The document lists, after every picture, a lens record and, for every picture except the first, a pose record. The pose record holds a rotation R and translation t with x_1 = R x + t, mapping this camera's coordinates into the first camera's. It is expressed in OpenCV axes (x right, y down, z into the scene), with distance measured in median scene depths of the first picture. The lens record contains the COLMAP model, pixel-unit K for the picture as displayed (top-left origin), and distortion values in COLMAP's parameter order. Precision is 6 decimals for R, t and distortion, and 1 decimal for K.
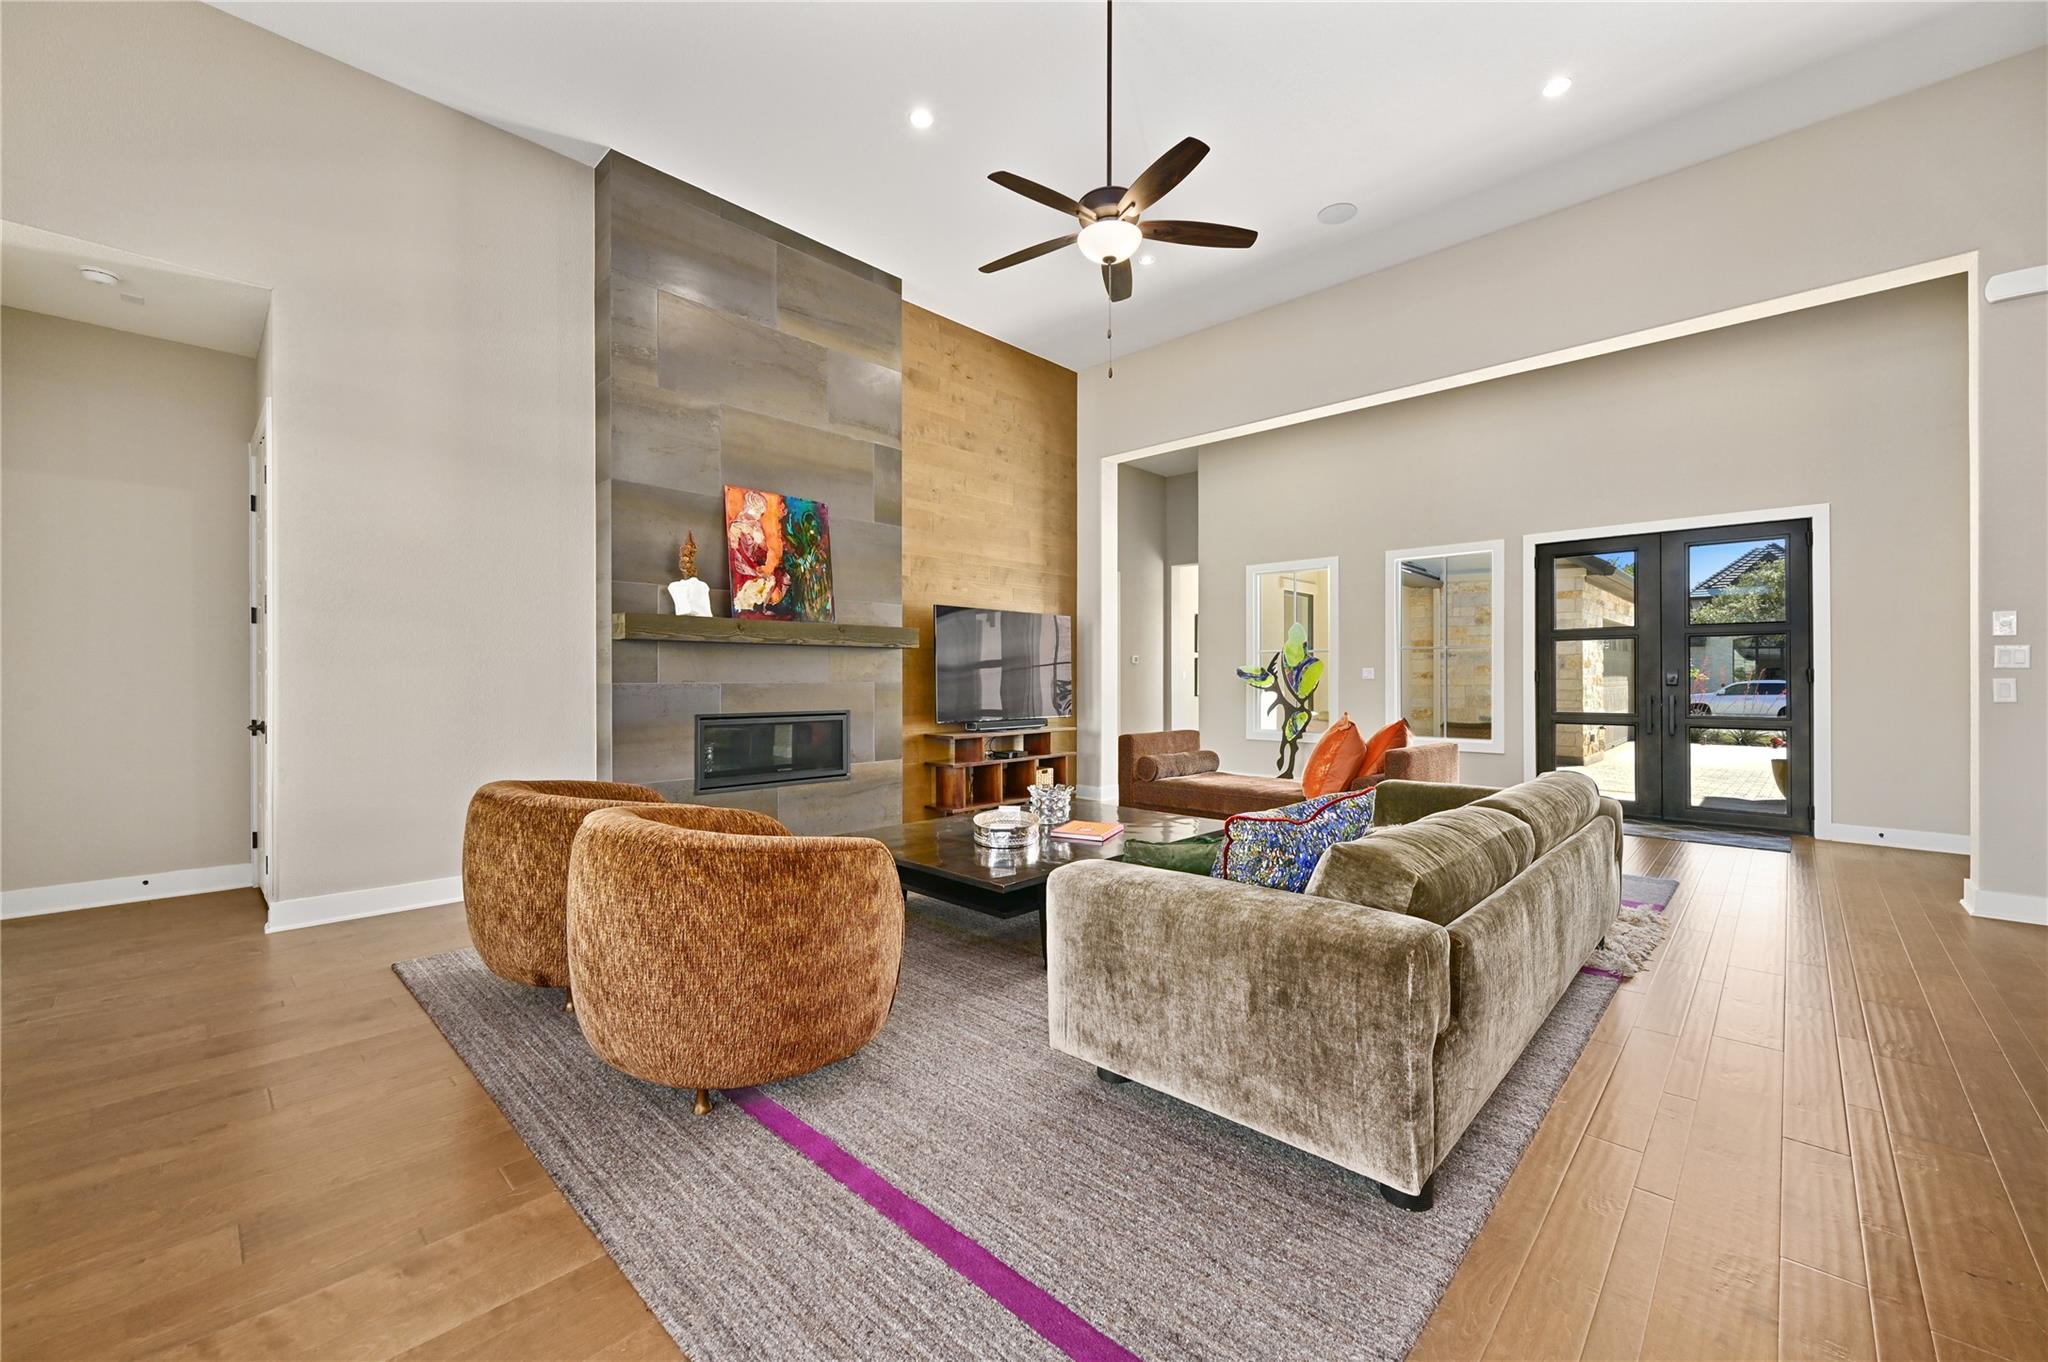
lens RADIAL K [[811.1, 0, 1026.1], [0, 811.1, 676.6], [0, 0, 1]] dist [-0.002527, 0.000372]
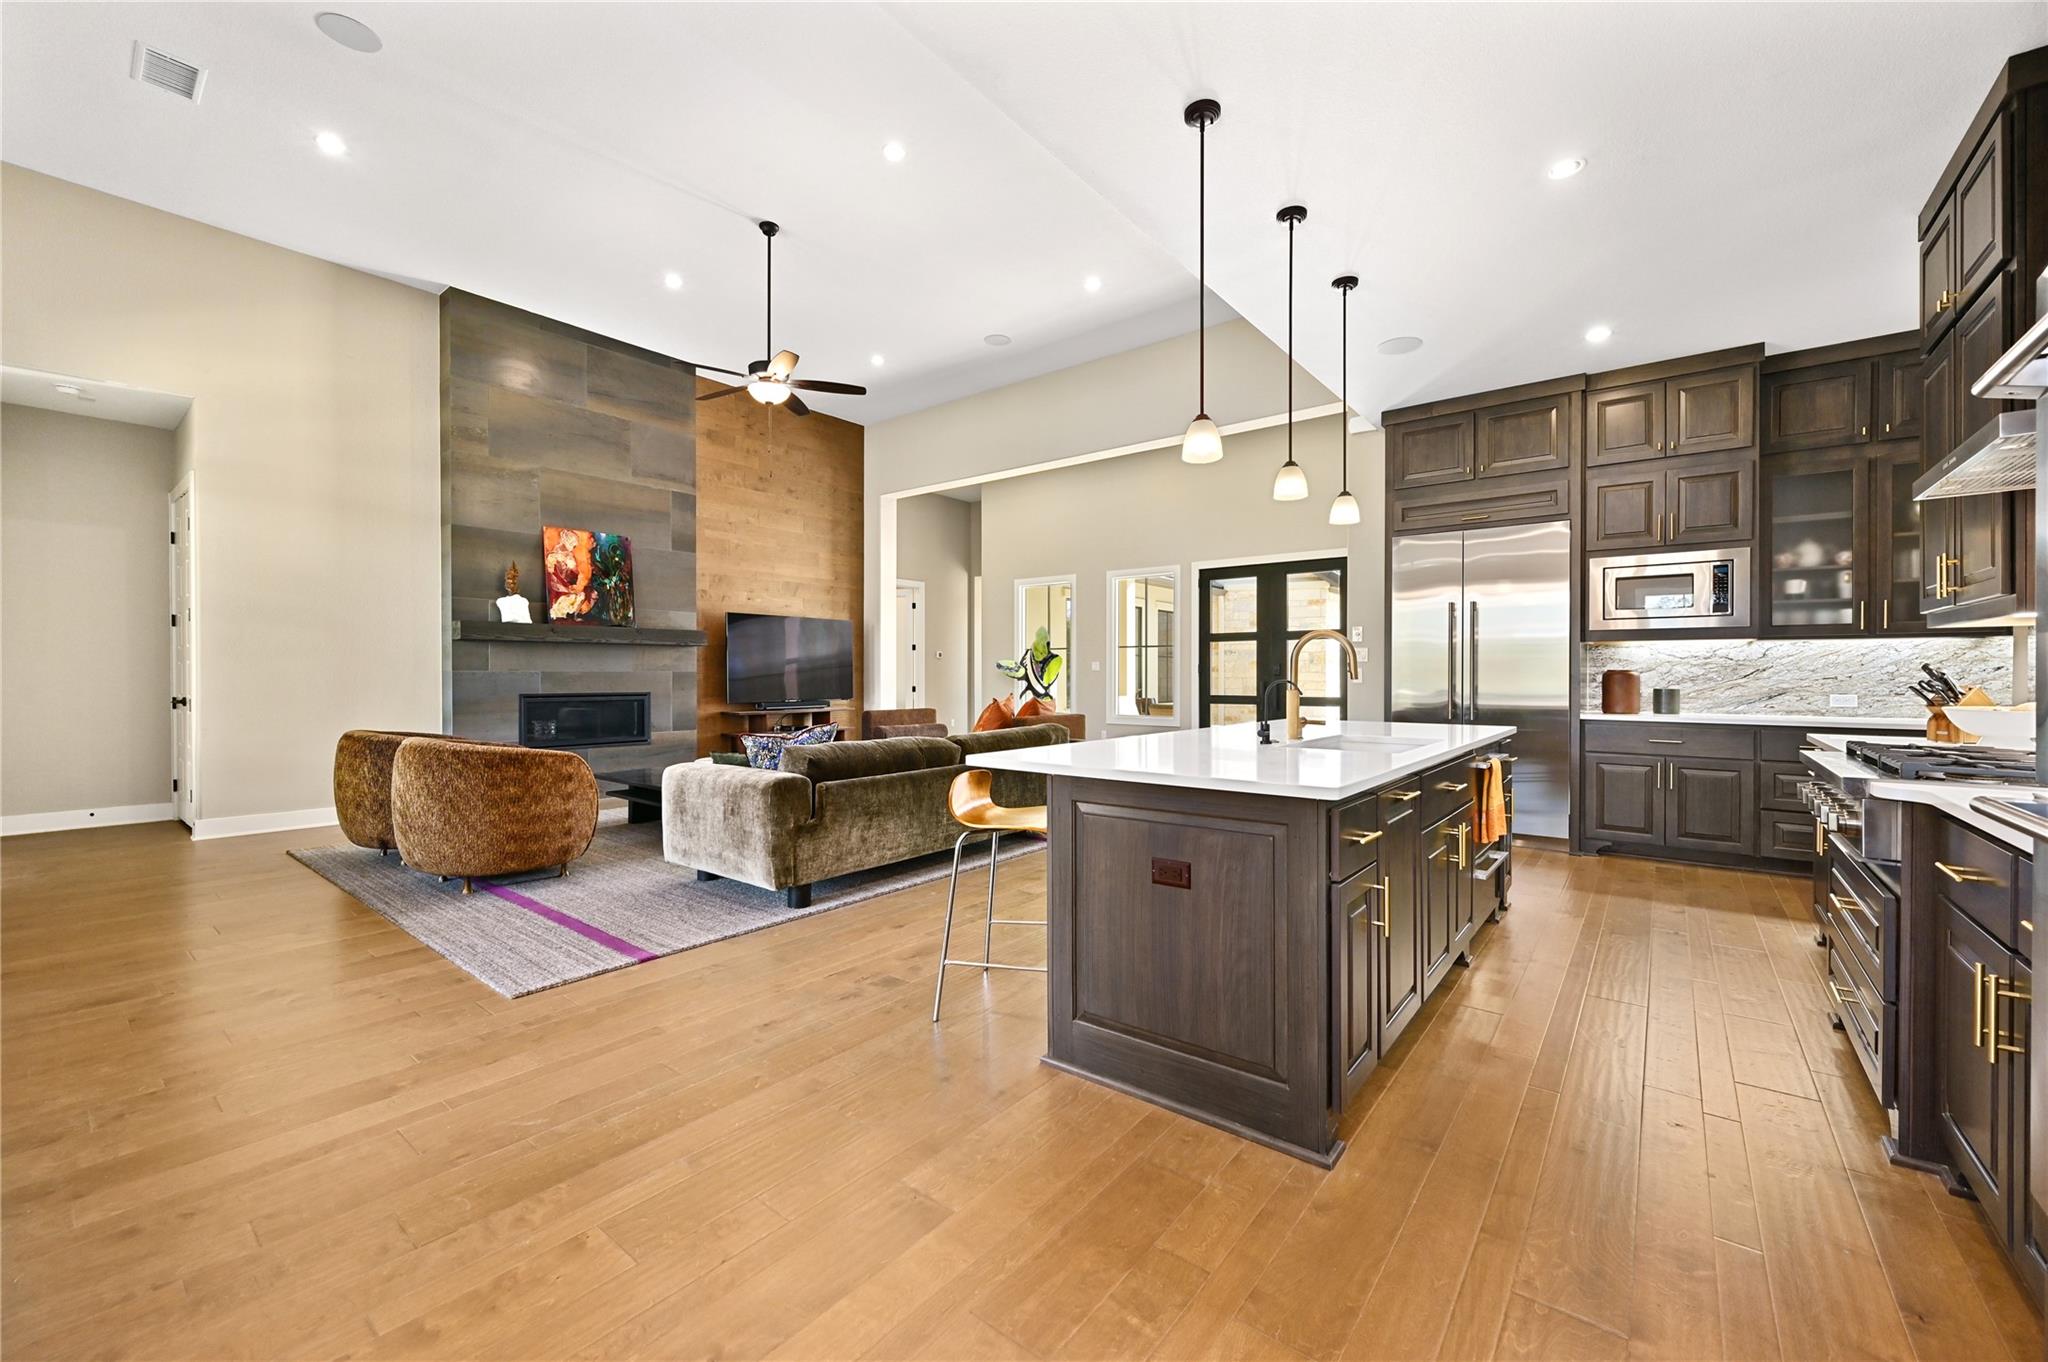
lens RADIAL K [[811.1, 0, 1021.8], [0, 811.1, 675.5], [0, 0, 1]] dist [-0.002527, 0.000372]
pose [[0.996395, 0.000924, 0.084829, 0.316178], [-0.001349, 0.999987, 0.004953, 0.007368], [-0.084823, -0.005050, 0.996383, -0.429205]]
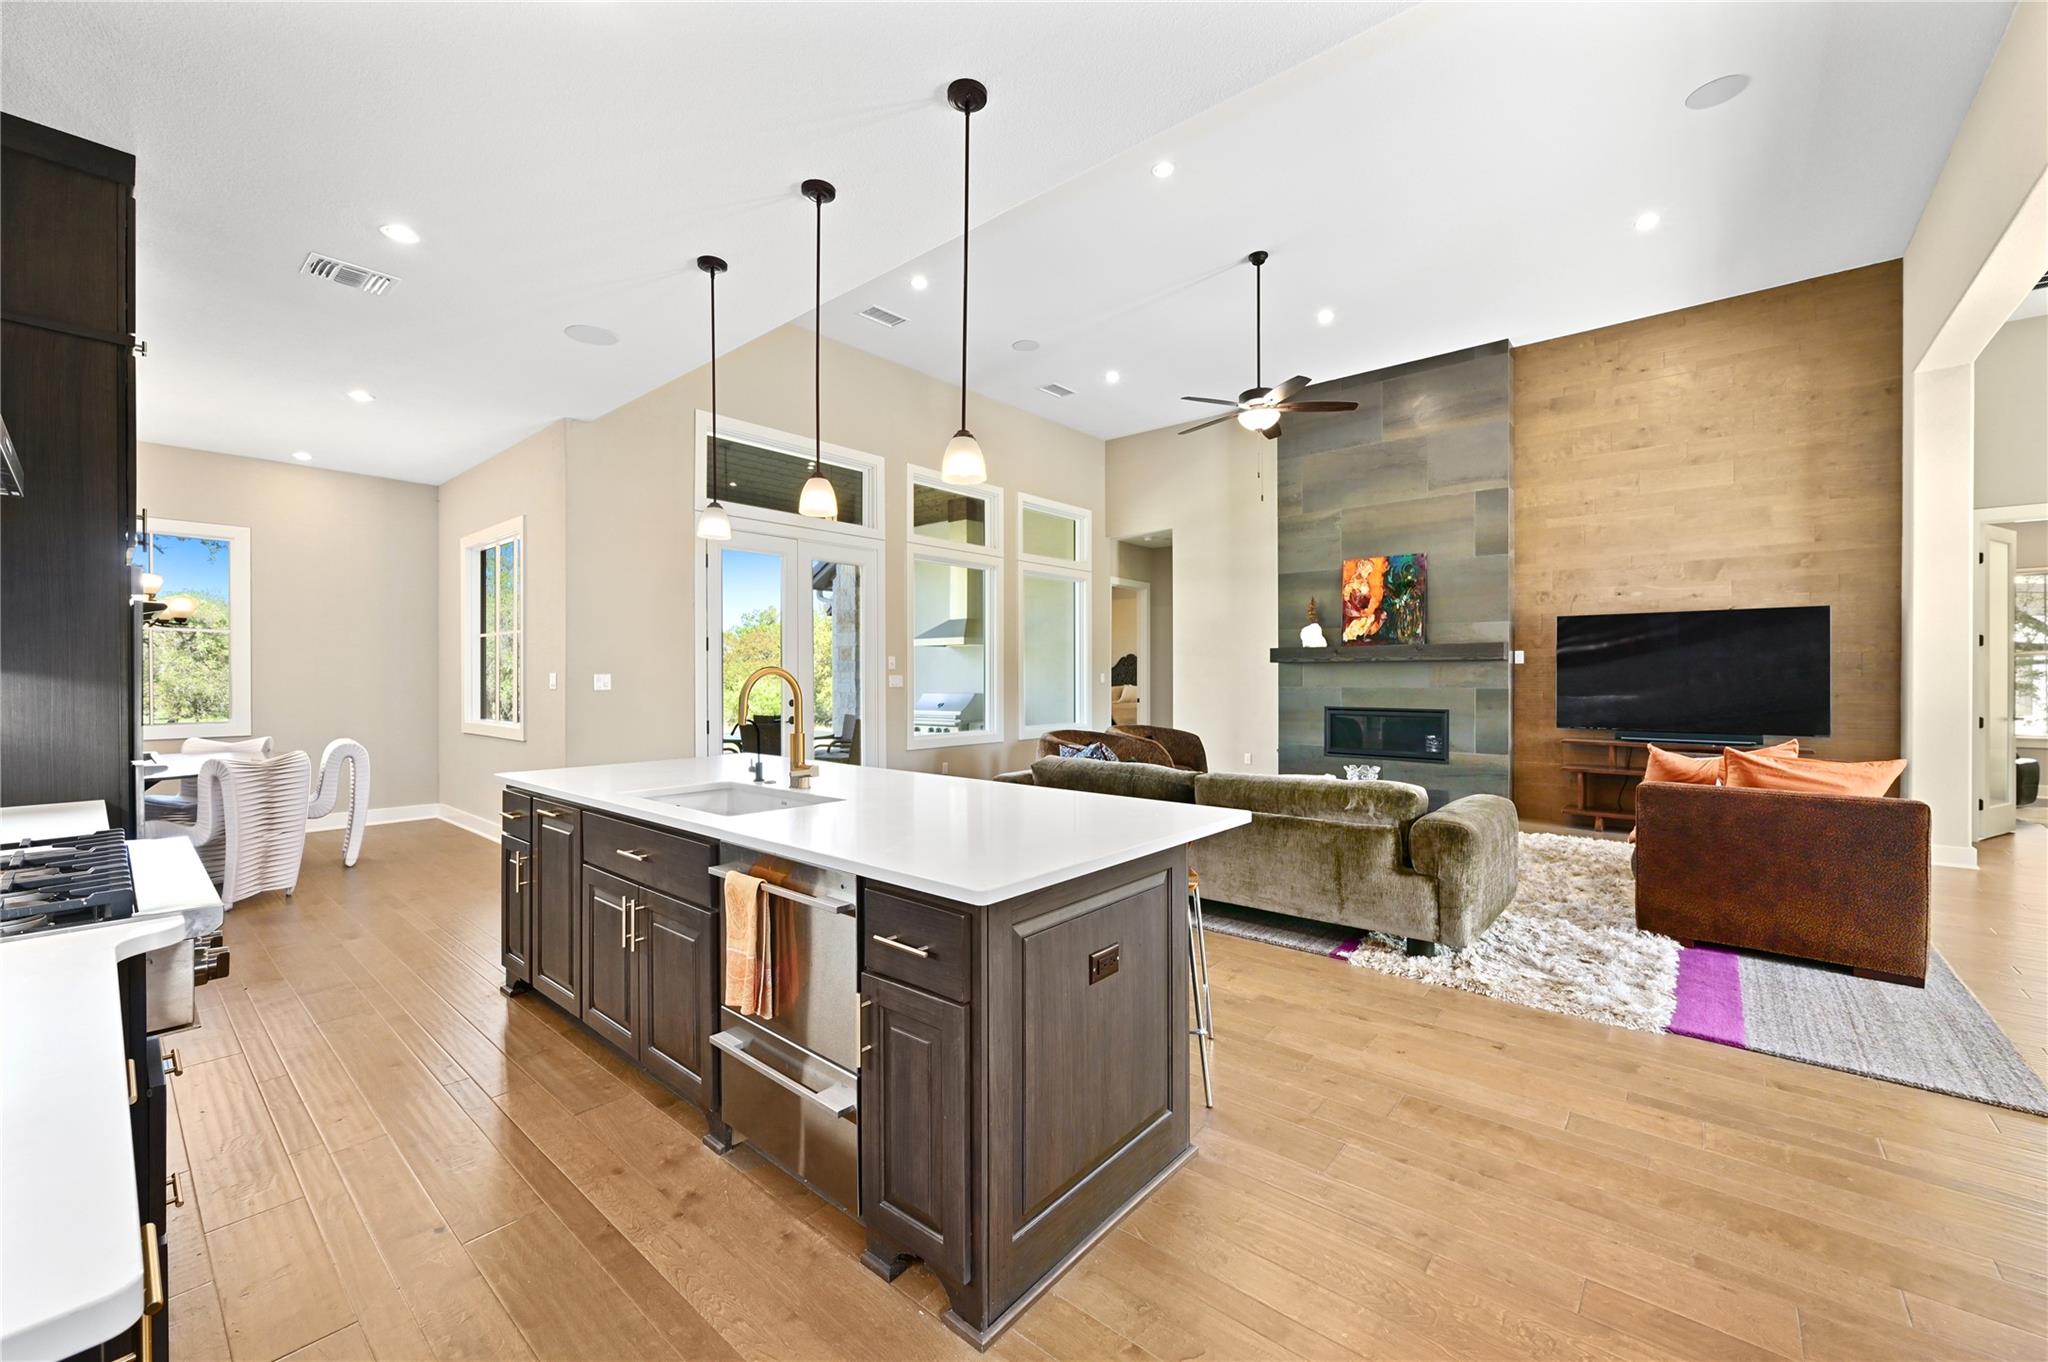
lens RADIAL K [[811.1, 0, 1013.6], [0, 811.1, 693.4], [0, 0, 1]] dist [-0.002527, 0.000372]
pose [[0.040783, 0.014080, -0.999069, 1.176016], [-0.002749, 0.999899, 0.013980, -0.000189], [0.999164, 0.002176, 0.040818, 0.302935]]
